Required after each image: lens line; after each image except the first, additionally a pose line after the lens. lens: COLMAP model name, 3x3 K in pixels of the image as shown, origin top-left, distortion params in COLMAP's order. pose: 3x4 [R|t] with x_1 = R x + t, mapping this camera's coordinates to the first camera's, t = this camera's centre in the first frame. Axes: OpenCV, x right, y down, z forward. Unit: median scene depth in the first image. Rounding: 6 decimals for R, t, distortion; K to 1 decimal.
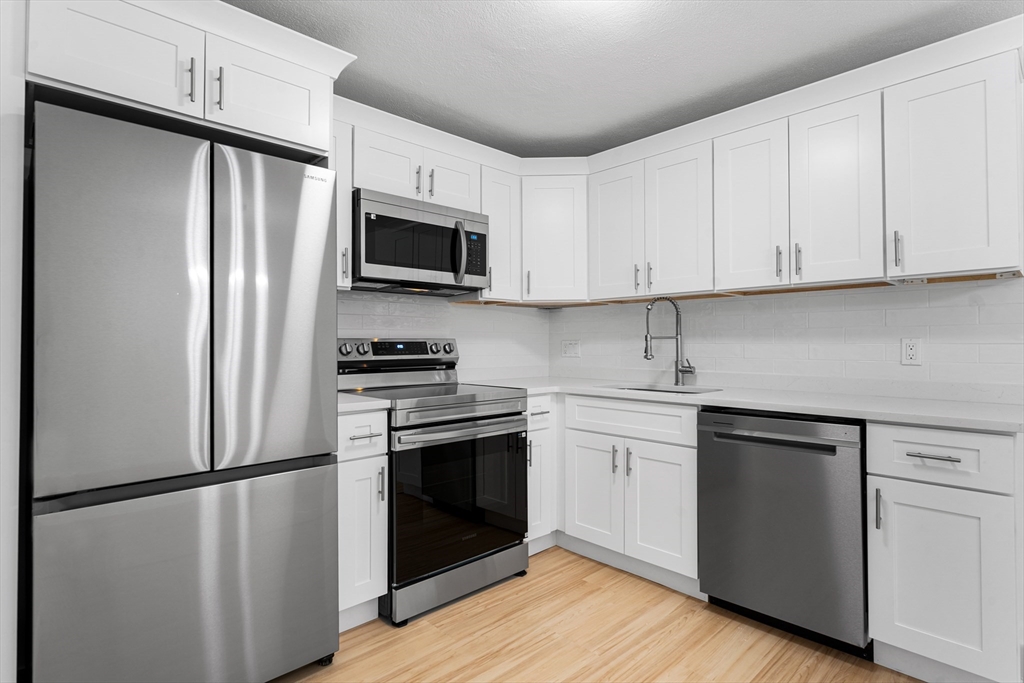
lens RADIAL K [[522.7, 0, 508.8], [0, 522.7, 338.3], [0, 0, 1]] dist [-0.000365, -0.000158]
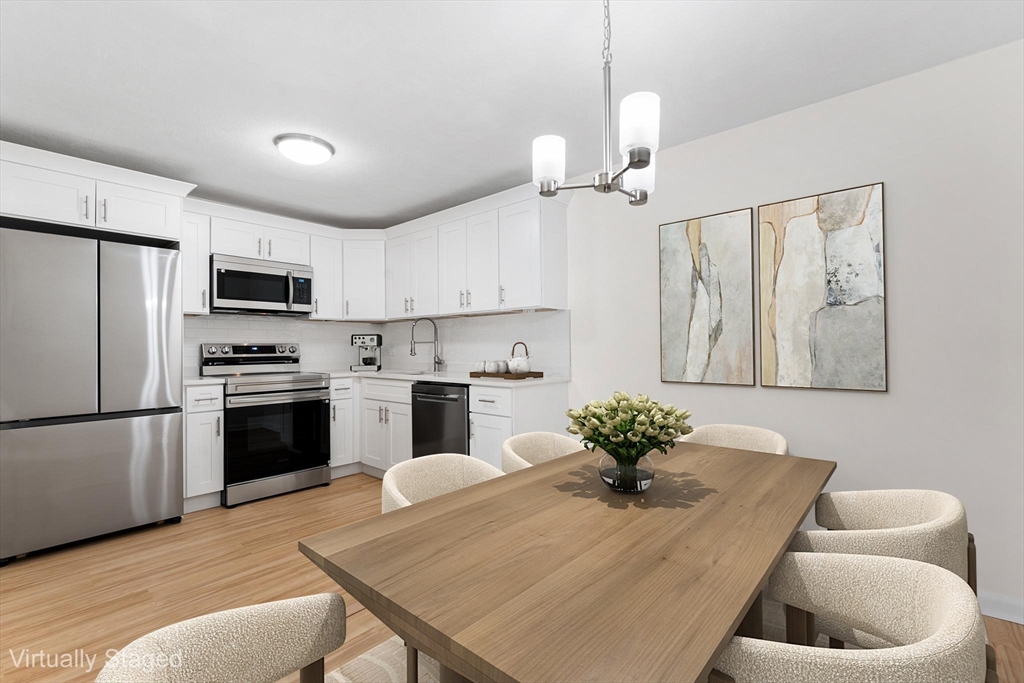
lens RADIAL K [[450.6, 0, 510.2], [0, 450.6, 343.7], [0, 0, 1]] dist [0.000348, -0.000182]
pose [[0.995939, -0.004116, 0.089939, 0.470453], [0.004115, 0.999992, 0.000194, 0.003971], [-0.089939, 0.000177, 0.995947, -0.466416]]
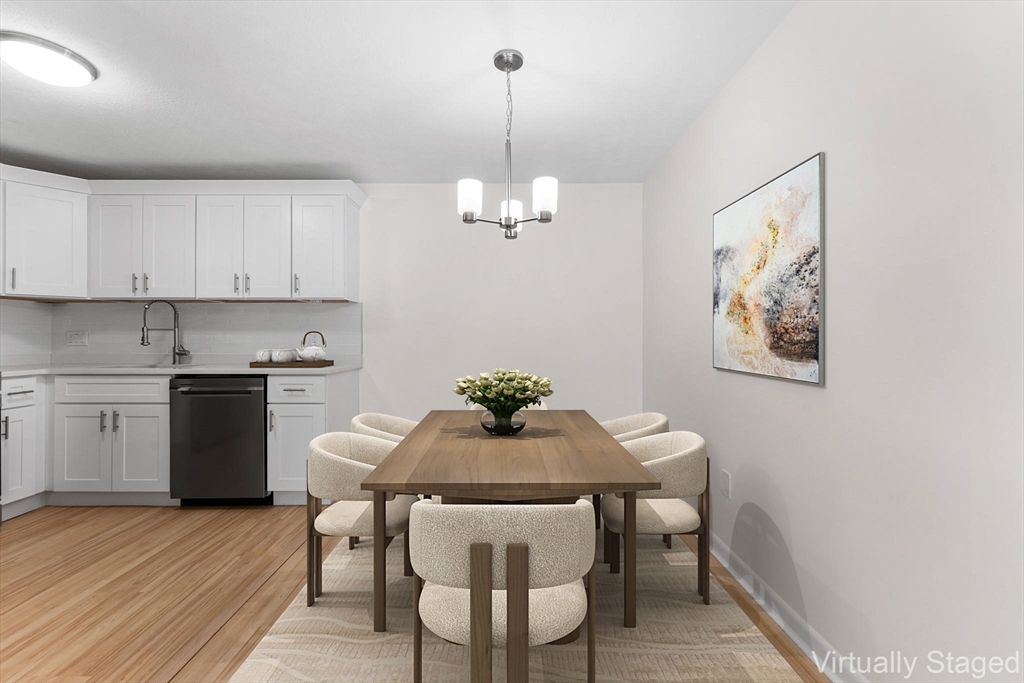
lens RADIAL K [[425.0, 0, 509.2], [0, 425.0, 336.5], [0, 0, 1]] dist [-0.001332, -0.000537]
pose [[0.681815, 0.005158, 0.731506, 0.113750], [-0.008102, 0.999967, 0.000500, 0.009612], [-0.731479, -0.006268, 0.681835, -0.450183]]
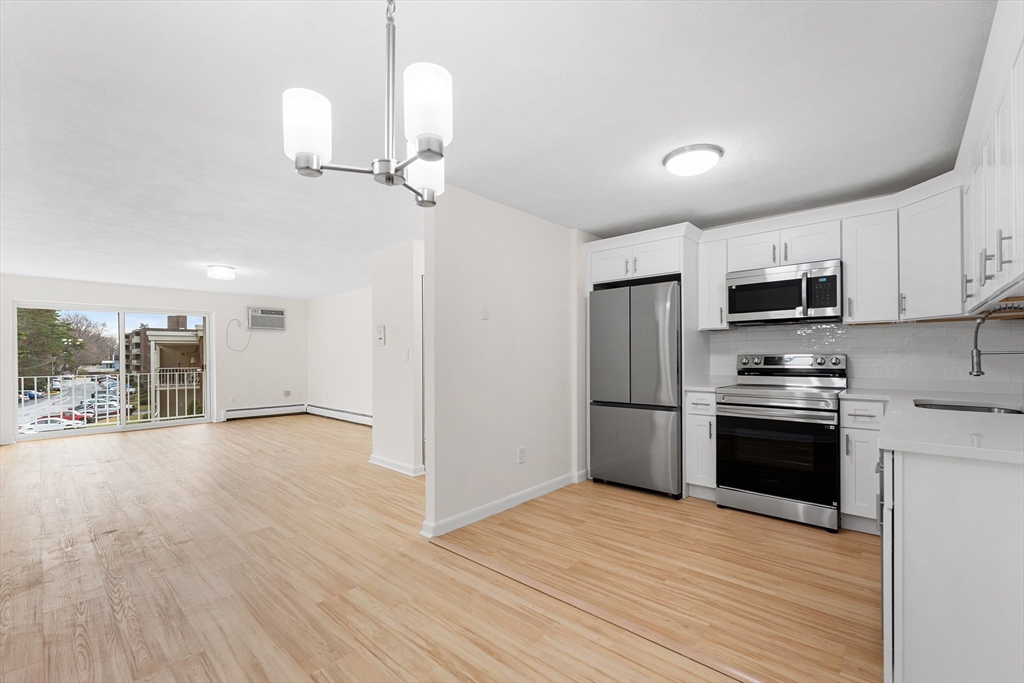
lens RADIAL K [[432.0, 0, 513.8], [0, 432.0, 357.4], [0, 0, 1]] dist [-0.001273, -0.000134]
pose [[0.078434, 0.004732, -0.996908, 1.033039], [0.014585, 0.999876, 0.005894, -0.010690], [0.996813, -0.015003, 0.078355, 0.113151]]
